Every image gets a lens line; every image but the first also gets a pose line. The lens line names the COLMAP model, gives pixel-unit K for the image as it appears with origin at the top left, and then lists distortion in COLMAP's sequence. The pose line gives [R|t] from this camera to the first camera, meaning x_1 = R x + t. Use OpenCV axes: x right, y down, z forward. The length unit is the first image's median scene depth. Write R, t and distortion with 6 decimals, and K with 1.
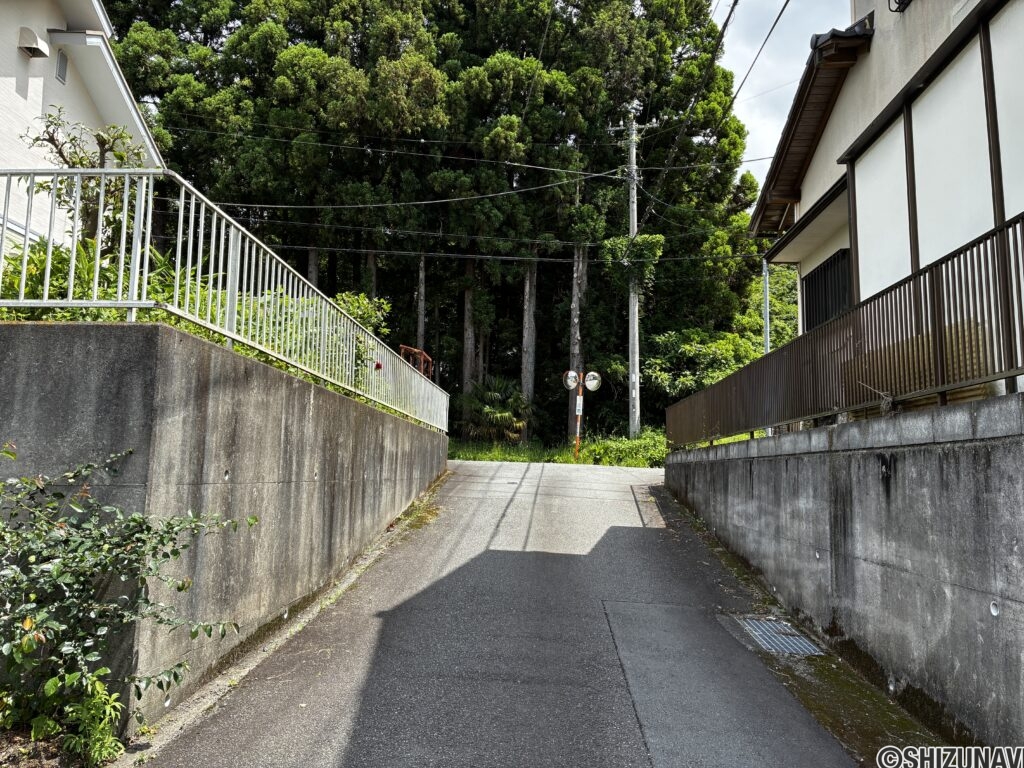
lens RADIAL K [[767.1, 0, 514.5], [0, 767.1, 384.3], [0, 0, 1]] dist [0.068502, -0.077395]
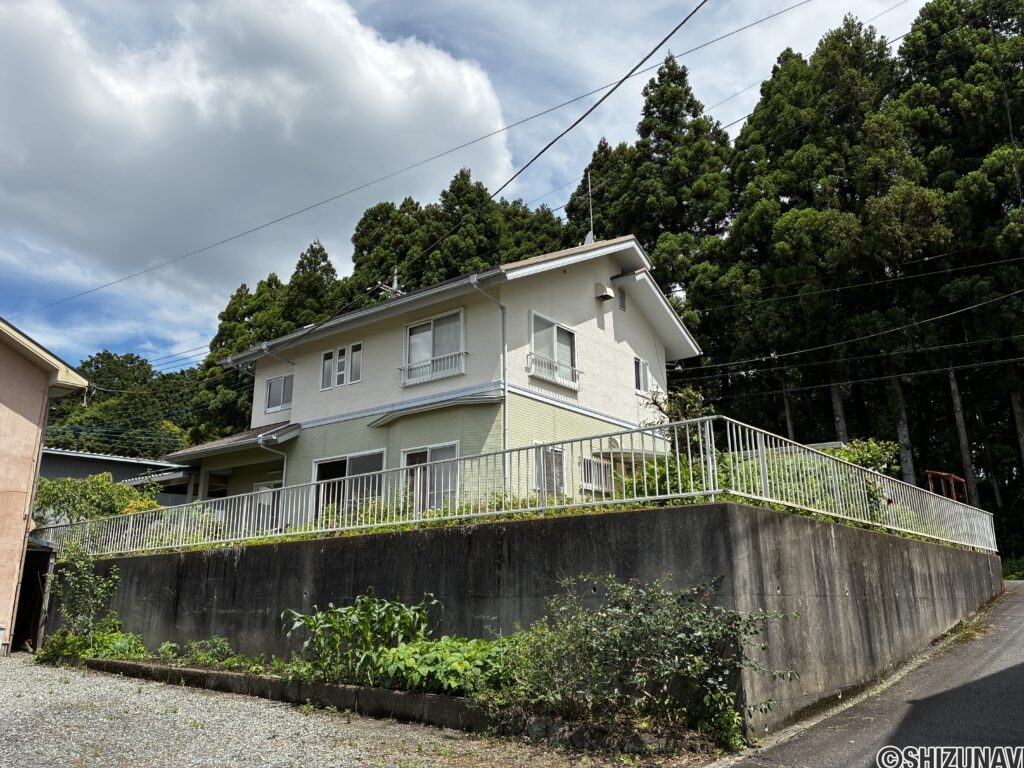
lens RADIAL K [[767.1, 0, 514.5], [0, 767.1, 384.3], [0, 0, 1]] dist [0.068502, -0.077395]
pose [[0.774012, -0.193826, -0.602774, 0.161512], [0.092861, 0.976449, -0.194743, -0.022672], [0.626324, 0.094760, 0.773782, -0.396780]]
